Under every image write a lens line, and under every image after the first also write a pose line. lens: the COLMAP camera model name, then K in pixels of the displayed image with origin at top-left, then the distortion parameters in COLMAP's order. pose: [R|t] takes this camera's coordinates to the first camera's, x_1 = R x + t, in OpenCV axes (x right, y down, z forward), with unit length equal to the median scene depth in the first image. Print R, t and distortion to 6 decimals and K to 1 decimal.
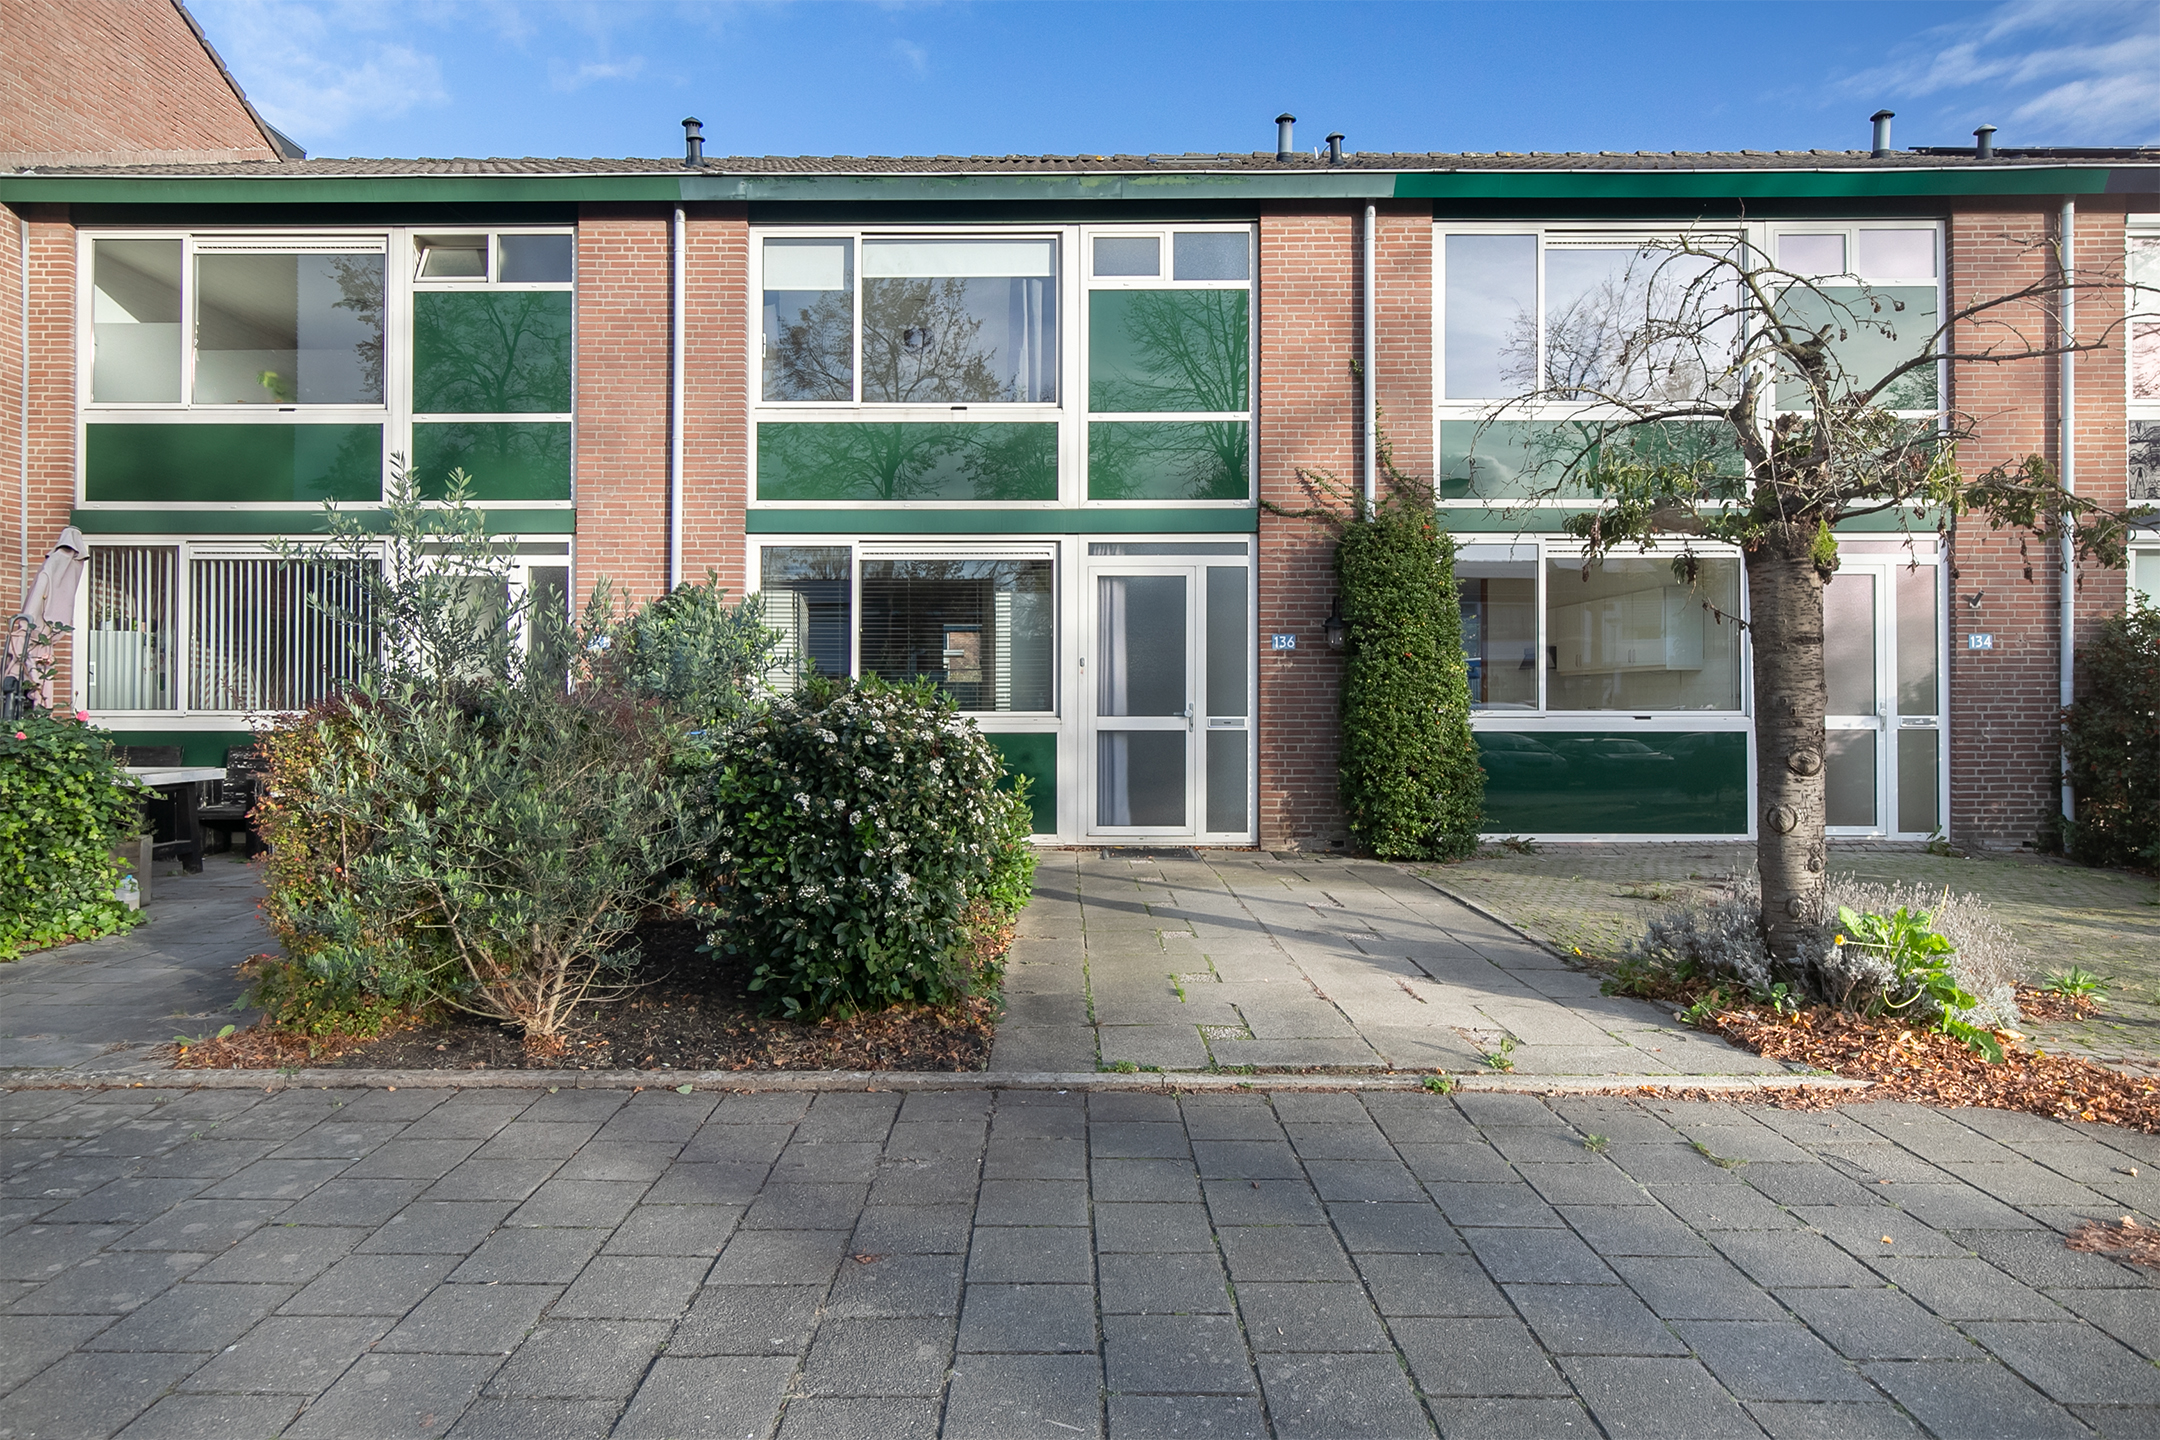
lens RADIAL K [[1247.9, 0, 1067.7], [0, 1247.9, 699.5], [0, 0, 1]] dist [-0.001290, 0.001247]
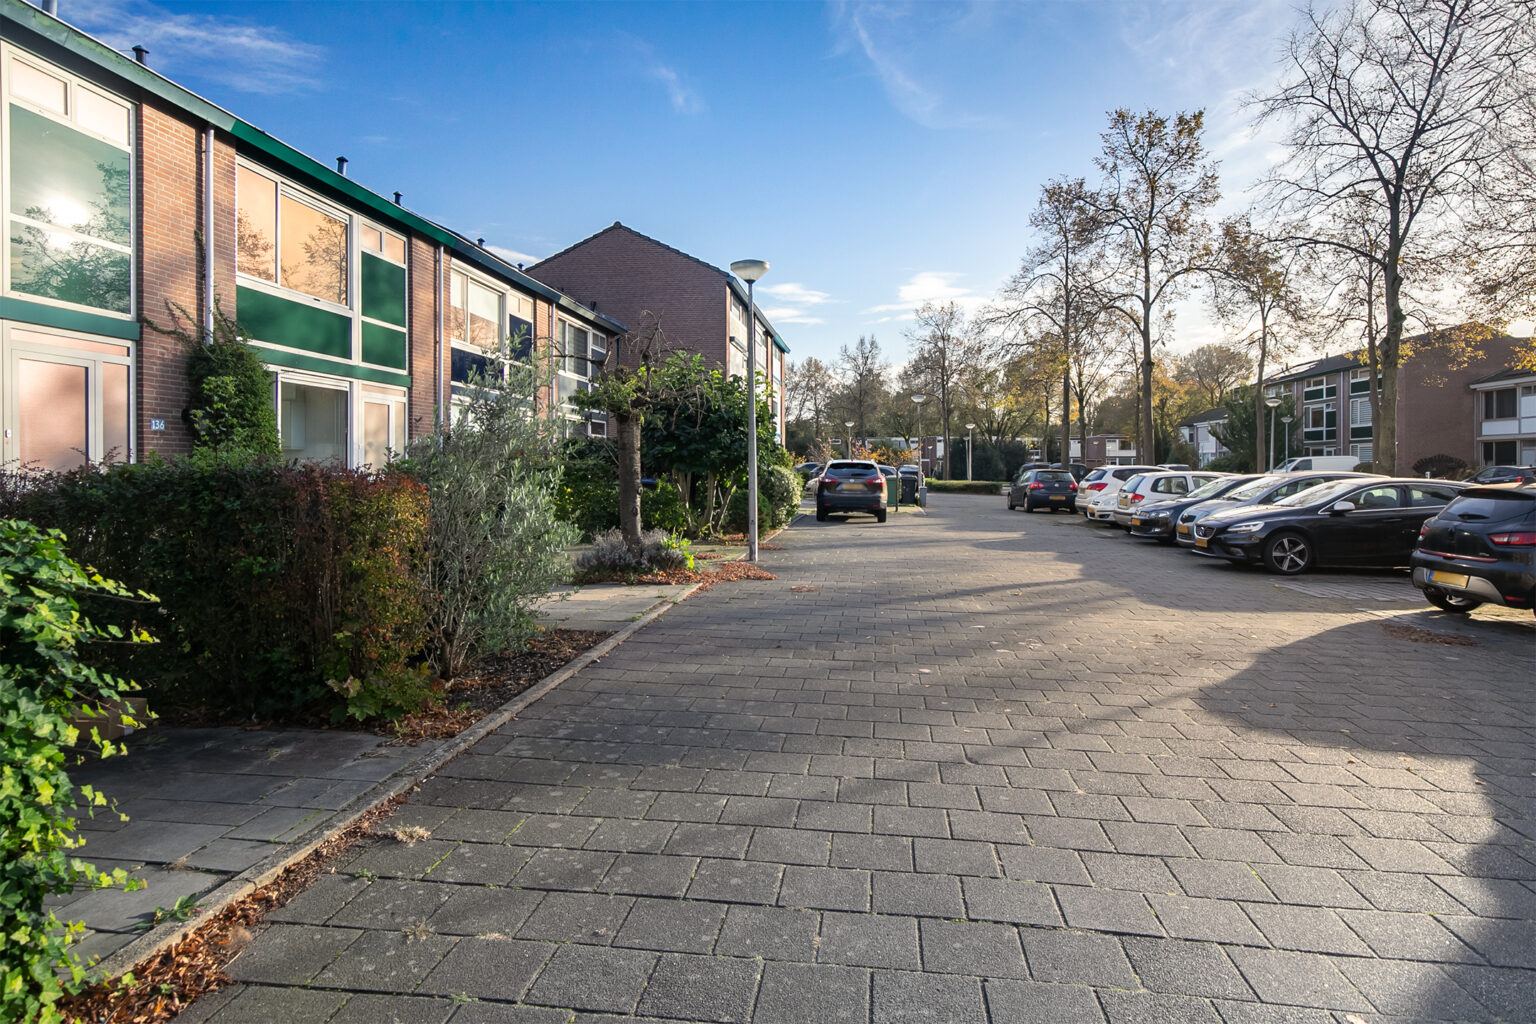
lens RADIAL K [[882.1, 0, 768.1], [0, 882.1, 463.9], [0, 0, 1]] dist [0.022093, 0.001122]
pose [[0.114467, 0.003058, 0.993422, -0.714841], [-0.006127, 0.999978, -0.002372, -0.005147], [-0.993408, -0.005815, 0.114484, 0.227772]]
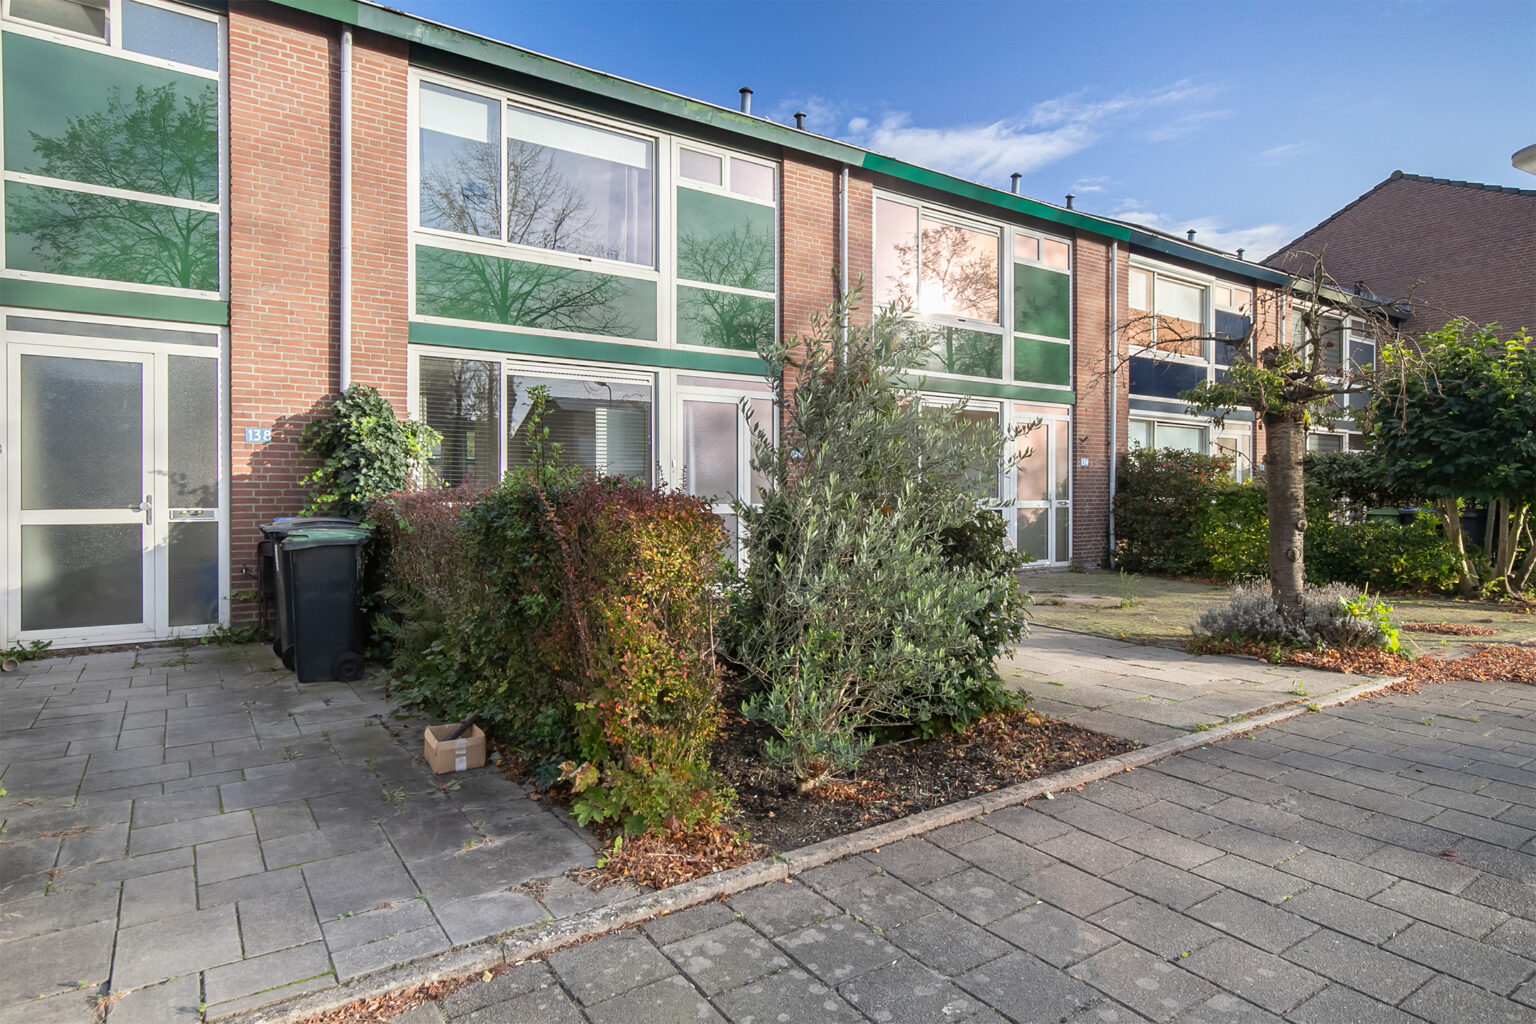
lens RADIAL K [[861.0, 0, 776.6], [0, 861.0, 503.3], [0, 0, 1]] dist [-0.001067, 0.000703]
pose [[0.817409, -0.007930, 0.576003, -0.434075], [-0.001308, 0.999877, 0.015621, -0.002254], [-0.576056, -0.013522, 0.817299, 0.179884]]
